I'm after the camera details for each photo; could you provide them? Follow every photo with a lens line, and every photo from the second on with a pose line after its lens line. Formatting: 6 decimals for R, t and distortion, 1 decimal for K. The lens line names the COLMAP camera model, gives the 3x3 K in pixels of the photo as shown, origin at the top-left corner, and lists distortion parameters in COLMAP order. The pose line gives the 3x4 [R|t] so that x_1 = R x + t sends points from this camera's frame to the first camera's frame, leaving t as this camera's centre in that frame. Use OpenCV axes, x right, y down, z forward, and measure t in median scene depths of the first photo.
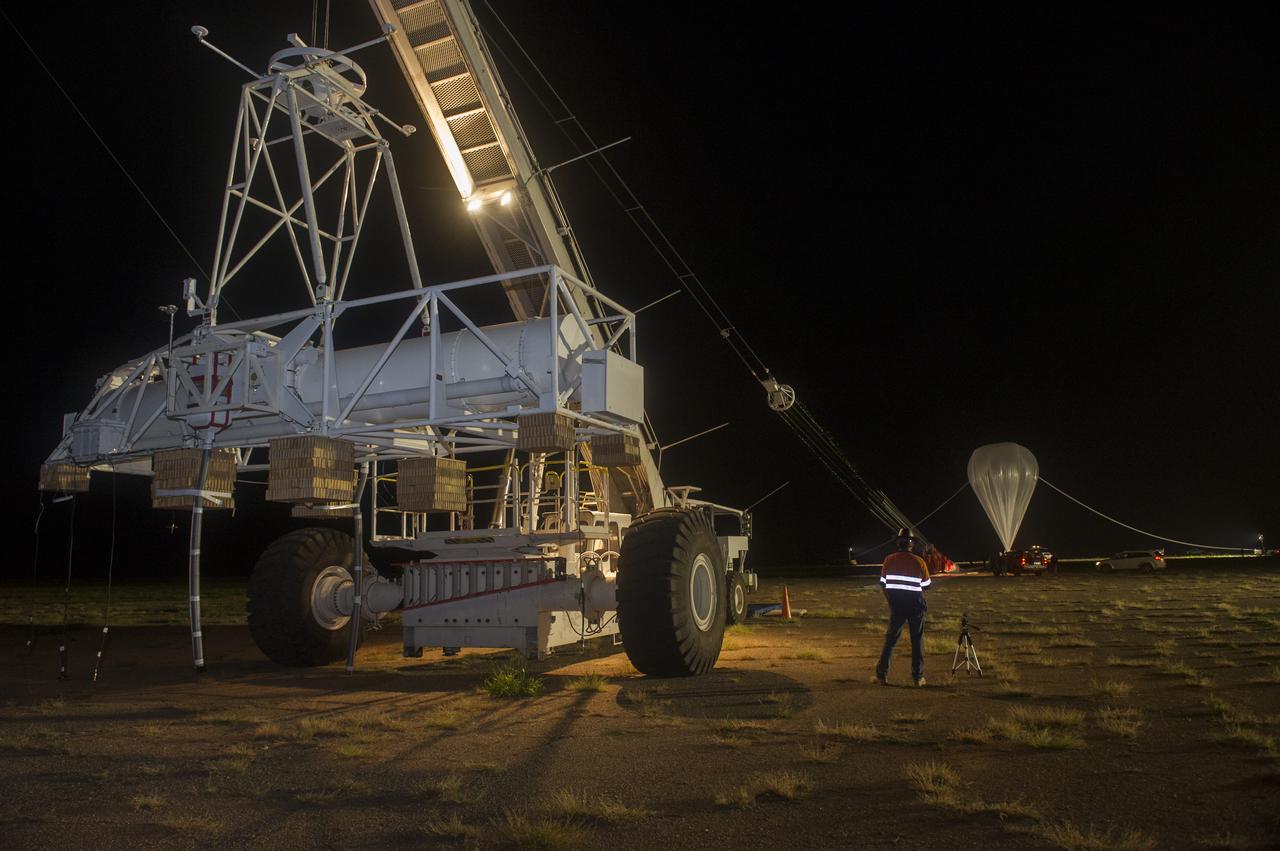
lens RADIAL K [[882.5, 0, 640.0], [0, 882.5, 425.5], [0, 0, 1]] dist [-0.054654, -0.000714]
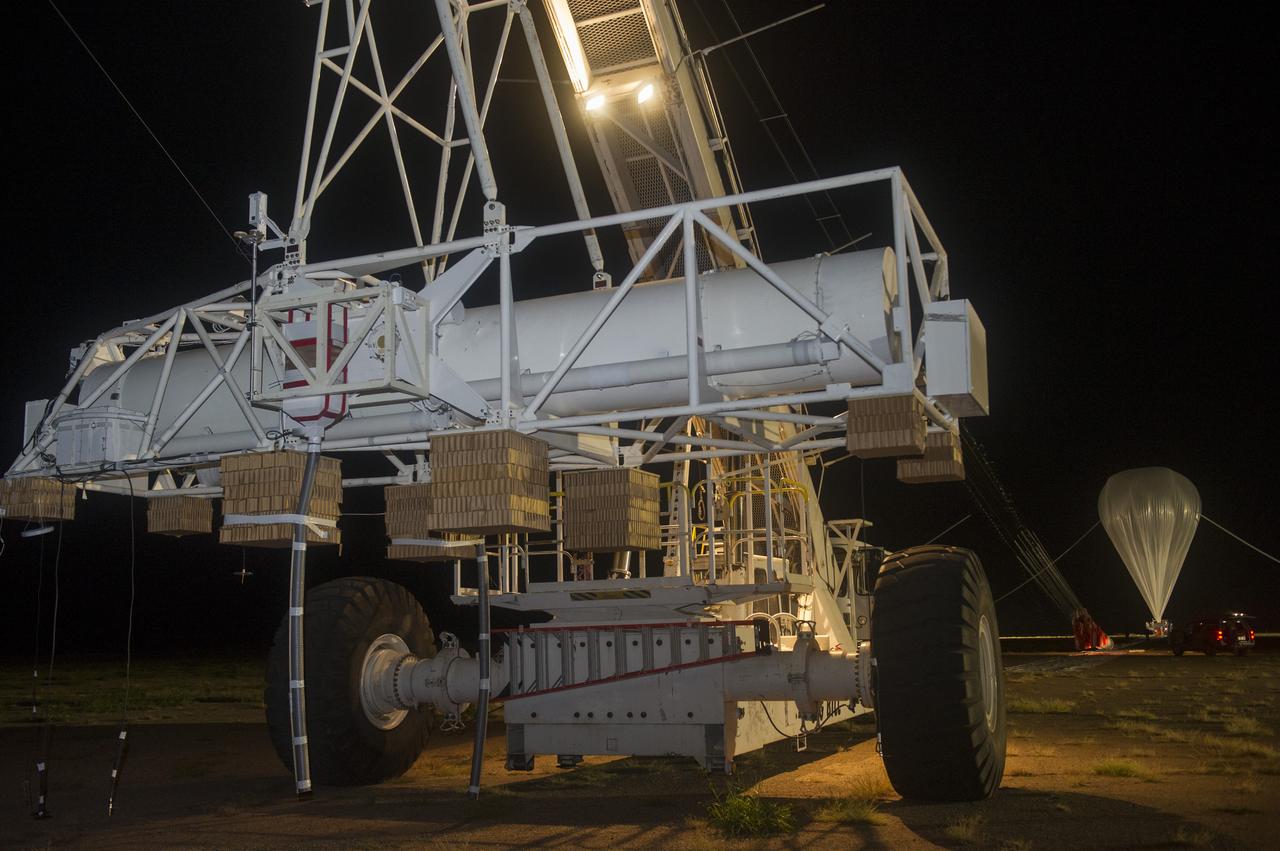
lens RADIAL K [[1225.3, 0, 640.0], [0, 1225.3, 425.5], [0, 0, 1]] dist [0.016827, 0.009841]
pose [[0.999980, 0.004513, 0.004404, -0.189405], [-0.004456, 0.999908, -0.012822, 0.013315], [-0.004462, 0.012802, 0.999908, 0.061557]]
